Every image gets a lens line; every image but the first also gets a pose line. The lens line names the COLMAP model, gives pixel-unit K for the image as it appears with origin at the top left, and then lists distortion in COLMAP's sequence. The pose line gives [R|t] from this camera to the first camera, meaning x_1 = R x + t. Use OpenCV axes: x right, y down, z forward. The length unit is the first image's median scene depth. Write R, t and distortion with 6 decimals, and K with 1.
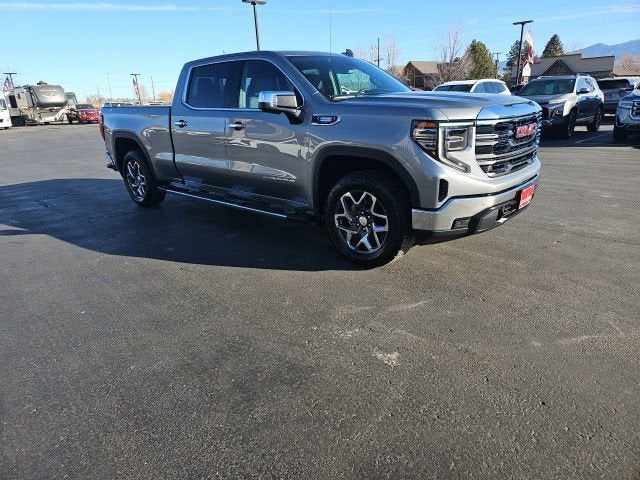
lens RADIAL K [[430.9, 0, 319.1], [0, 430.9, 231.5], [0, 0, 1]] dist [0.059282, -0.049408]
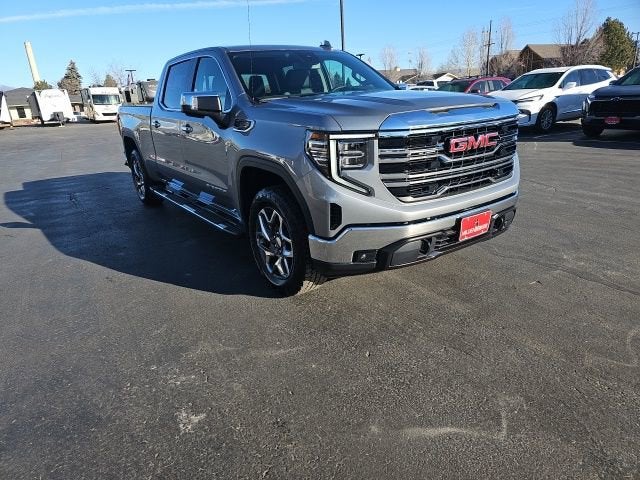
lens RADIAL K [[430.5, 0, 316.1], [0, 430.5, 243.4], [0, 0, 1]] dist [0.058529, -0.049305]
pose [[0.971892, 0.067786, -0.225456, 0.361827], [-0.057775, 0.997041, 0.050716, -0.068928], [0.228226, -0.036264, 0.972932, 0.157809]]
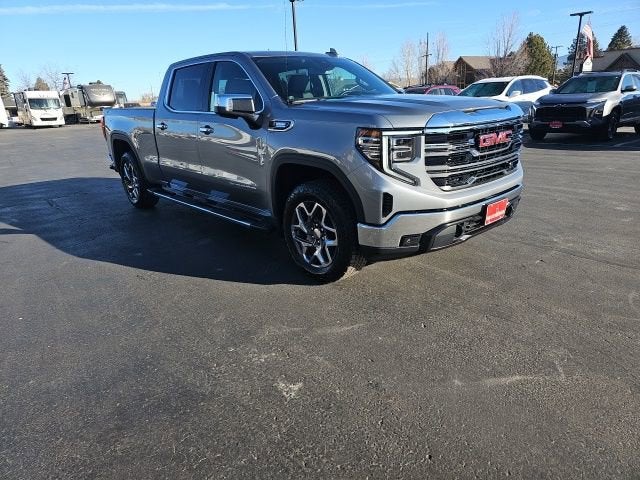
lens RADIAL K [[430.0, 0, 321.2], [0, 430.0, 240.2], [0, 0, 1]] dist [0.060183, -0.049896]
pose [[0.994673, 0.029563, -0.098750, 0.197261], [-0.027199, 0.999312, 0.025209, -0.032499], [0.099428, -0.022389, 0.994793, 0.060699]]
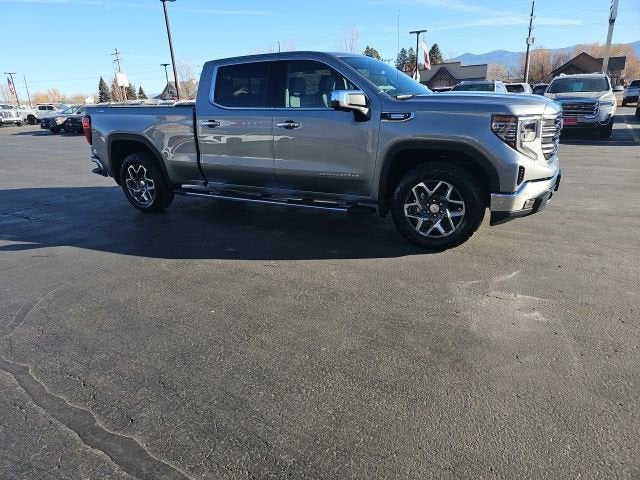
lens RADIAL K [[430.0, 0, 321.2], [0, 430.0, 240.2], [0, 0, 1]] dist [0.060183, -0.049896]
pose [[0.972737, -0.069026, 0.221399, -0.415799], [0.066397, 0.997607, 0.019301, 0.015812], [-0.222202, -0.004075, 0.974992, -0.014428]]
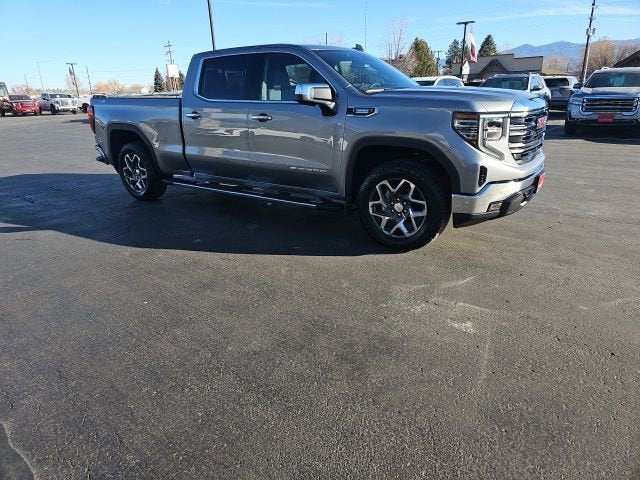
lens RADIAL K [[430.3, 0, 322.5], [0, 430.3, 231.2], [0, 0, 1]] dist [0.059060, -0.047068]
pose [[0.991687, -0.027914, 0.125612, -0.212255], [0.026475, 0.999563, 0.013115, 0.015207], [-0.125923, -0.009681, 0.991993, -0.032622]]
